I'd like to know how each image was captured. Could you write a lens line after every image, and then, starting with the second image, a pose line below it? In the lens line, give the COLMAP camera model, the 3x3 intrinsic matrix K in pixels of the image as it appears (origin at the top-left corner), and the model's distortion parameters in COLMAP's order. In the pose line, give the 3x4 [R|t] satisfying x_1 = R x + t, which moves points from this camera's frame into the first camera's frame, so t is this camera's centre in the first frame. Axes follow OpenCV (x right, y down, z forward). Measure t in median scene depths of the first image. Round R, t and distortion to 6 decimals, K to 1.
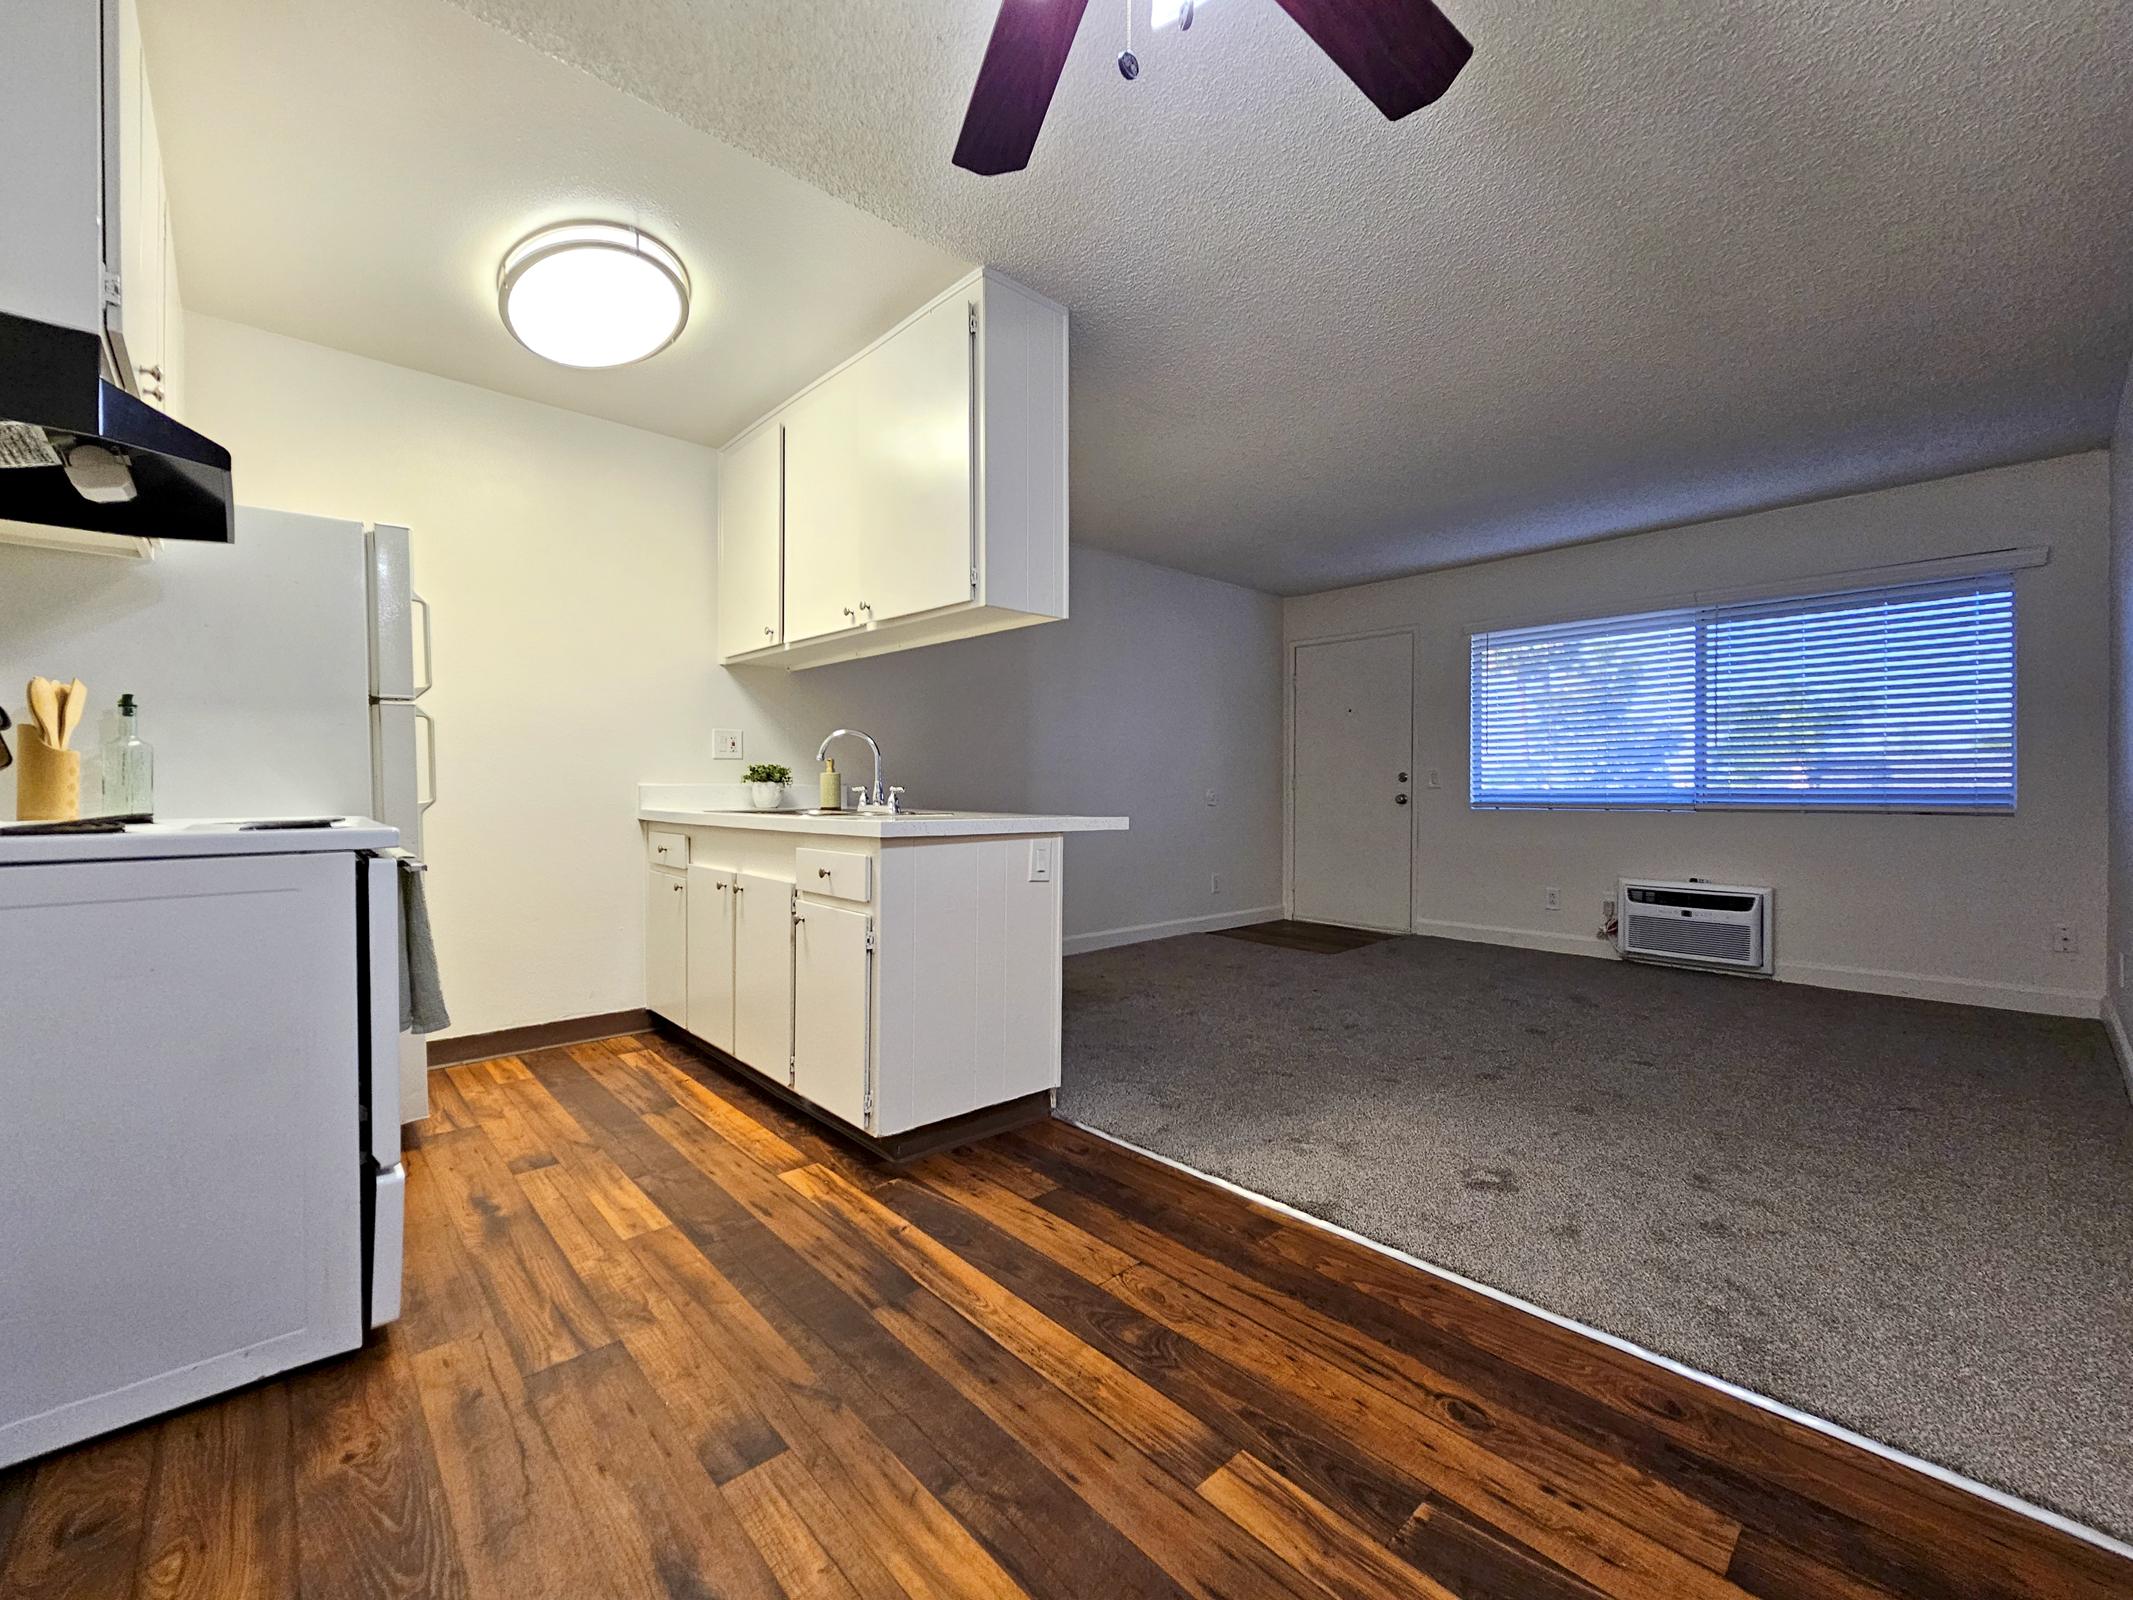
lens RADIAL K [[879.5, 0, 1071.8], [0, 879.5, 796.0], [0, 0, 1]] dist [-0.001353, 0.001104]
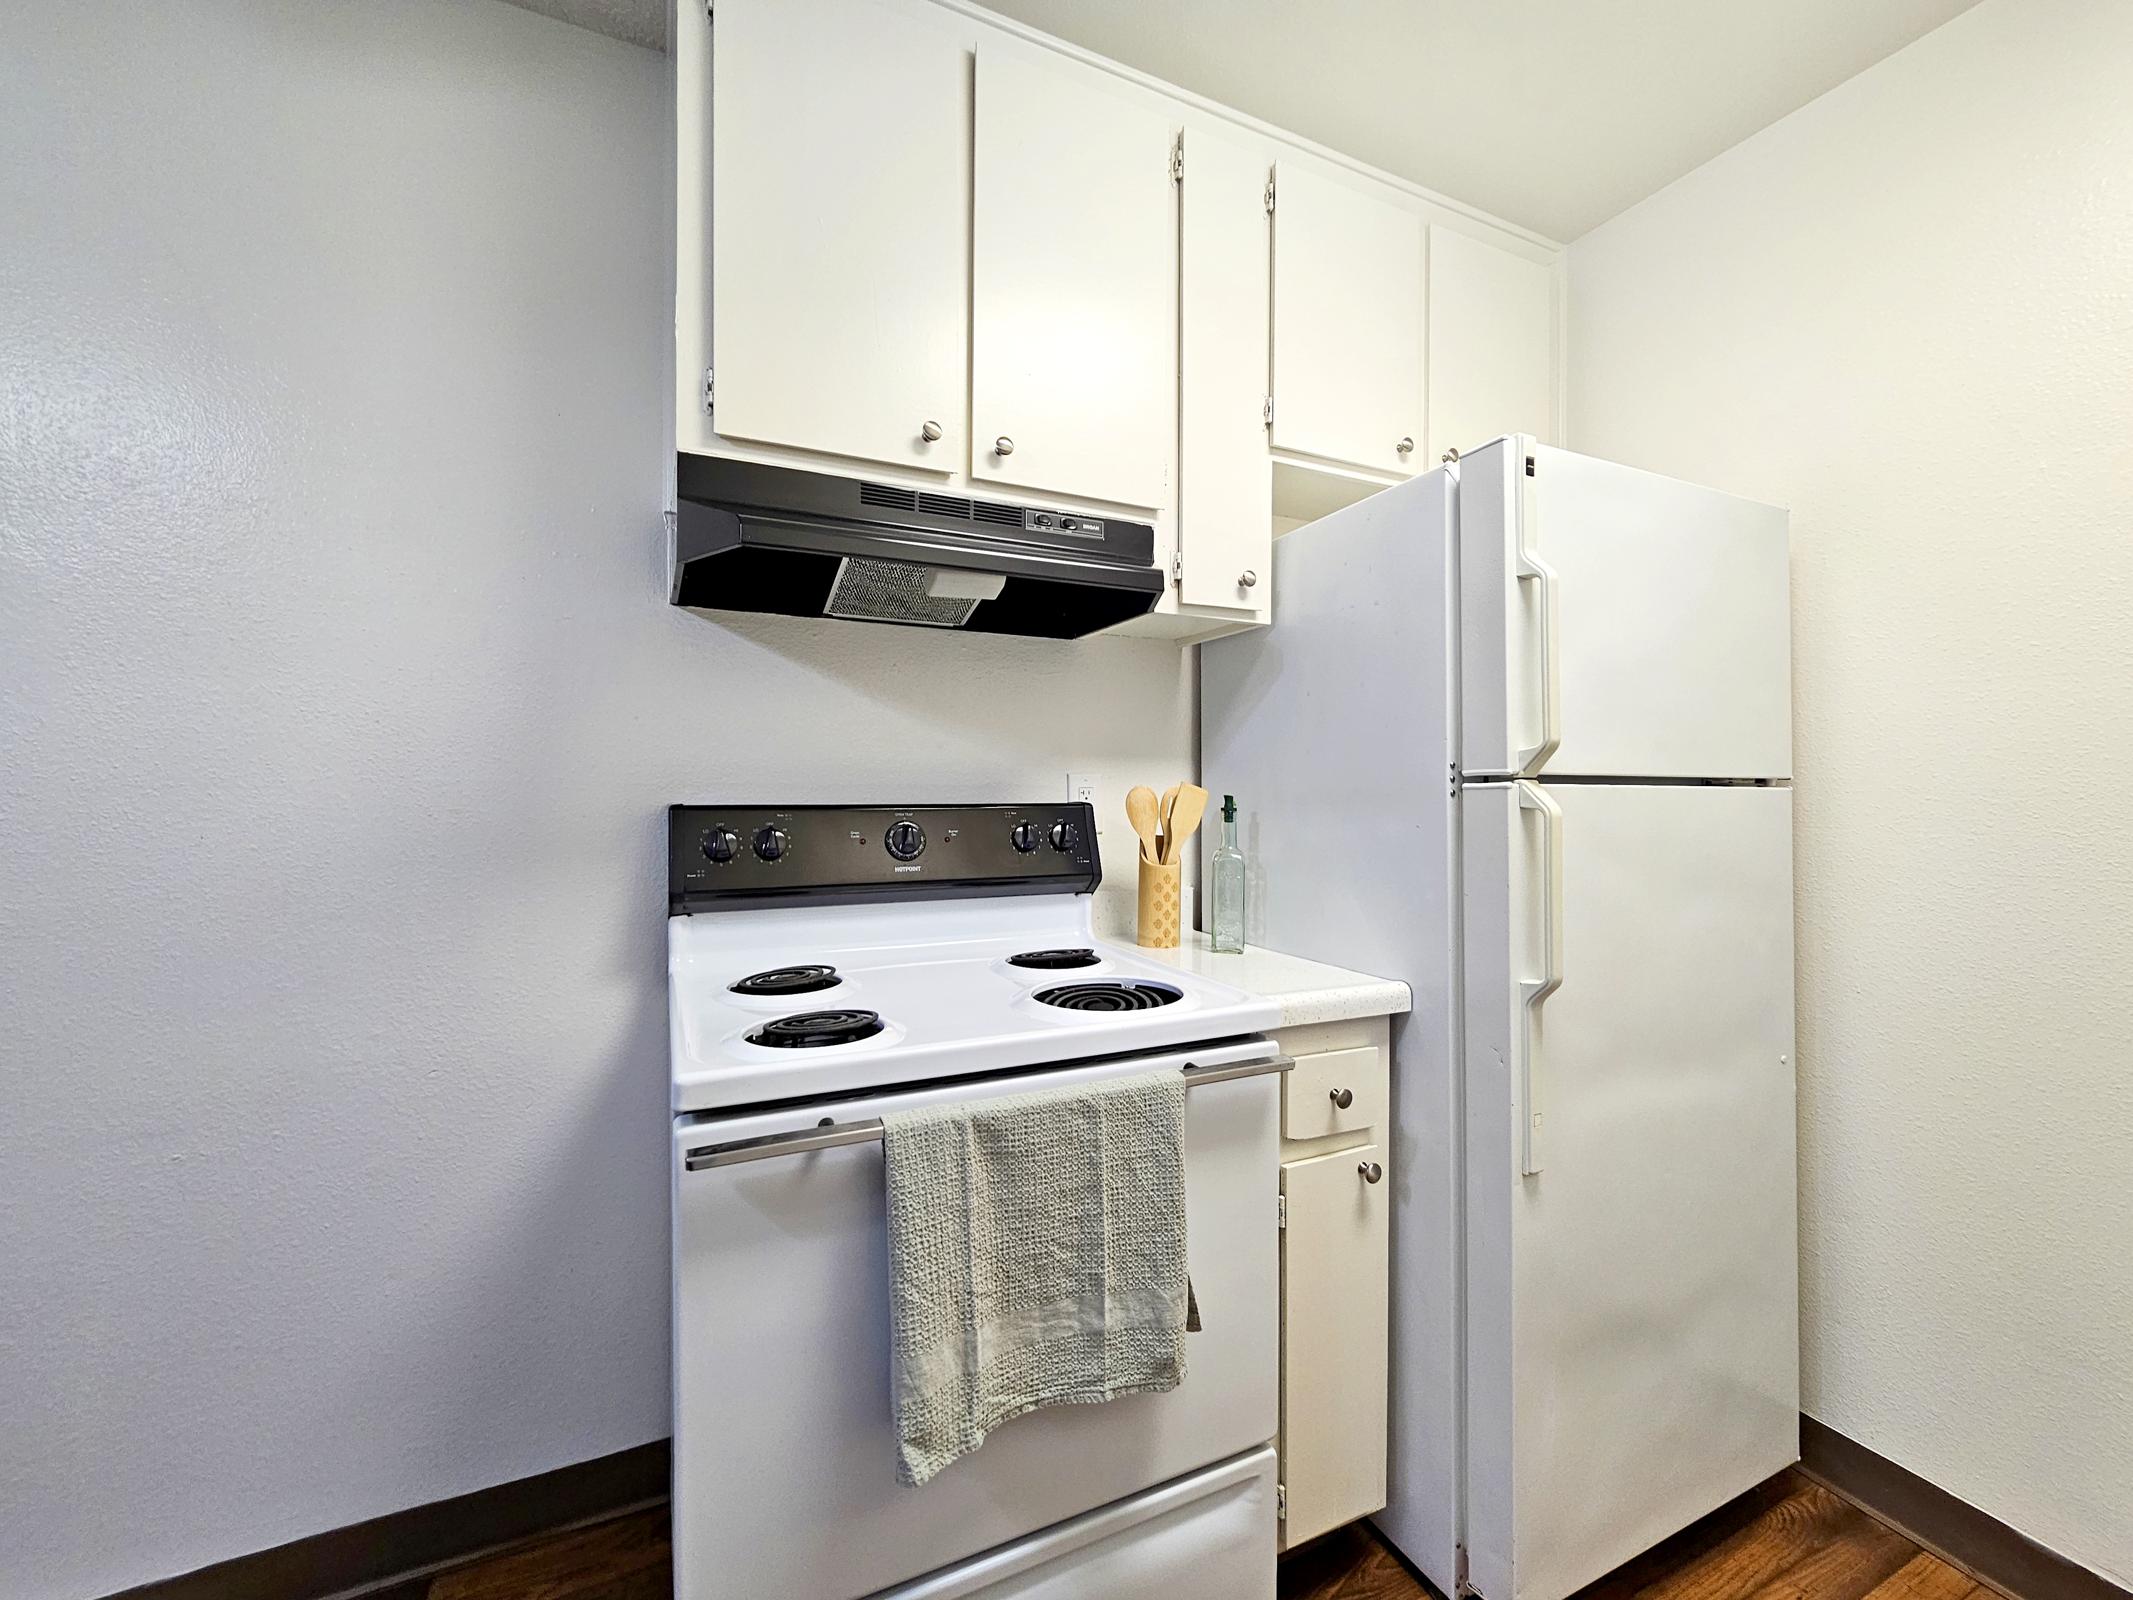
lens RADIAL K [[879.5, 0, 1055.9], [0, 879.5, 800.6], [0, 0, 1]] dist [-0.001353, 0.001104]
pose [[-0.299445, 0.006320, -0.954093, -0.175256], [-0.013610, 0.999848, 0.010894, -0.089506], [0.954017, 0.016248, -0.299313, 0.830075]]
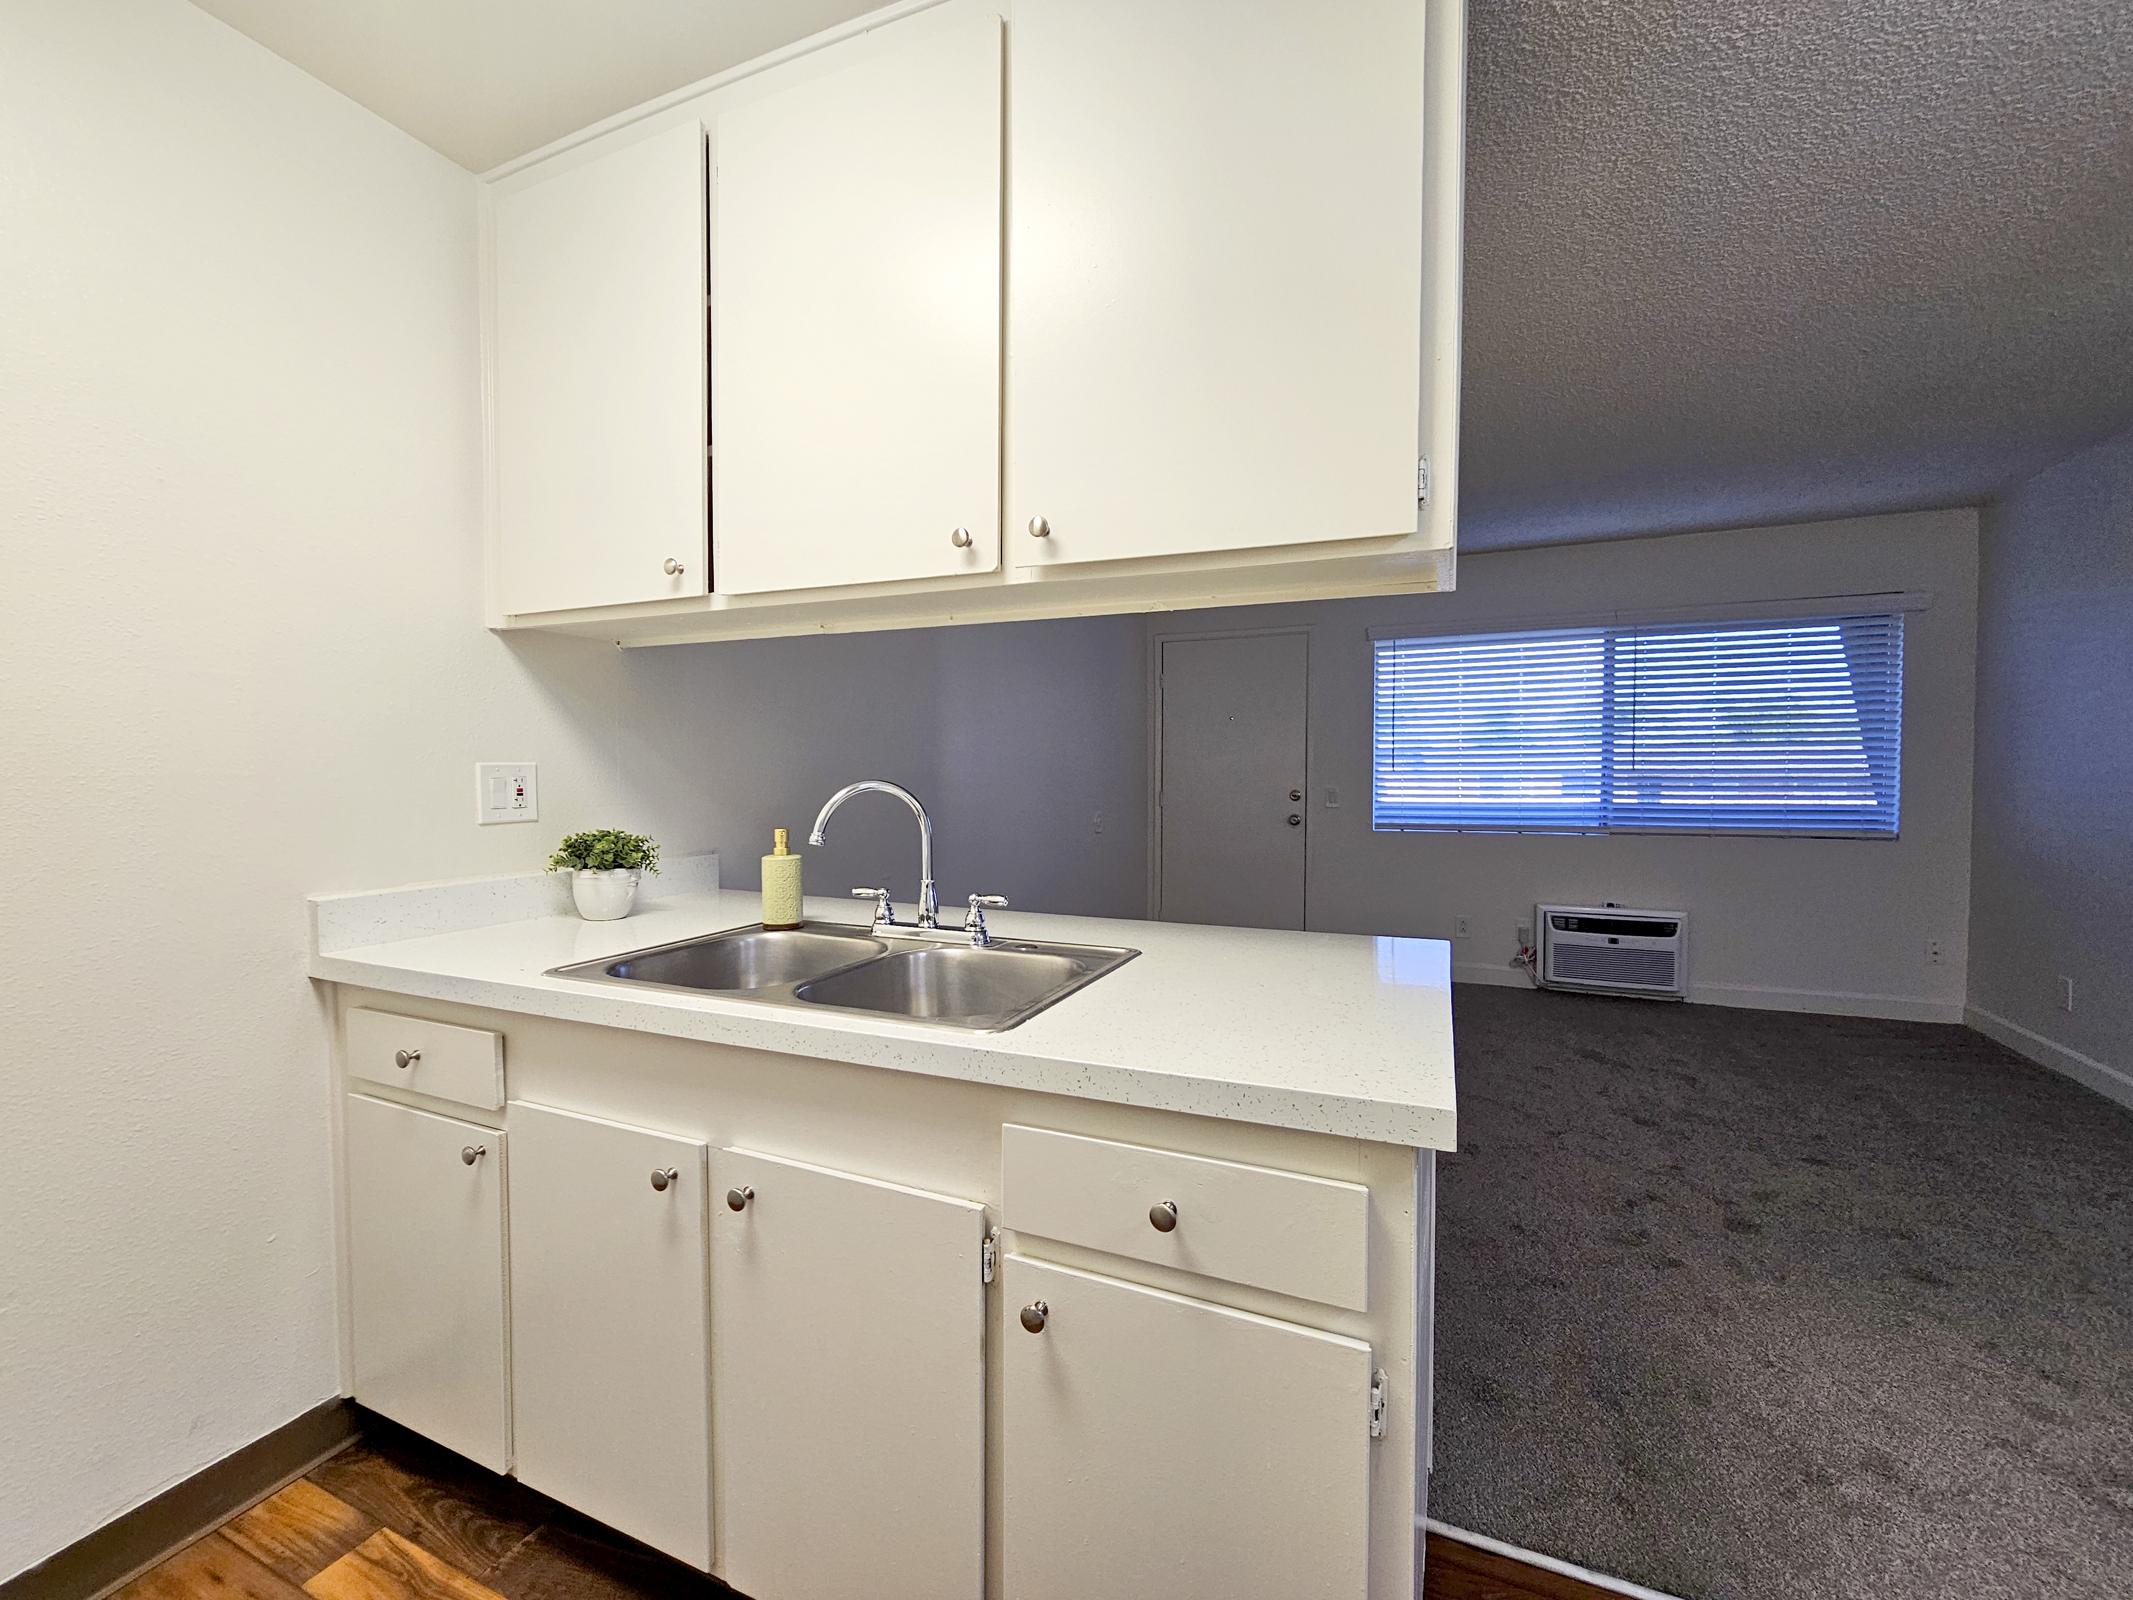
lens RADIAL K [[879.5, 0, 1067.1], [0, 879.5, 798.4], [0, 0, 1]] dist [-0.001353, 0.001104]
pose [[0.919468, -0.016727, 0.392809, -0.429218], [0.008374, 0.999701, 0.022970, -0.093186], [-0.393075, -0.017831, 0.919333, 0.615381]]
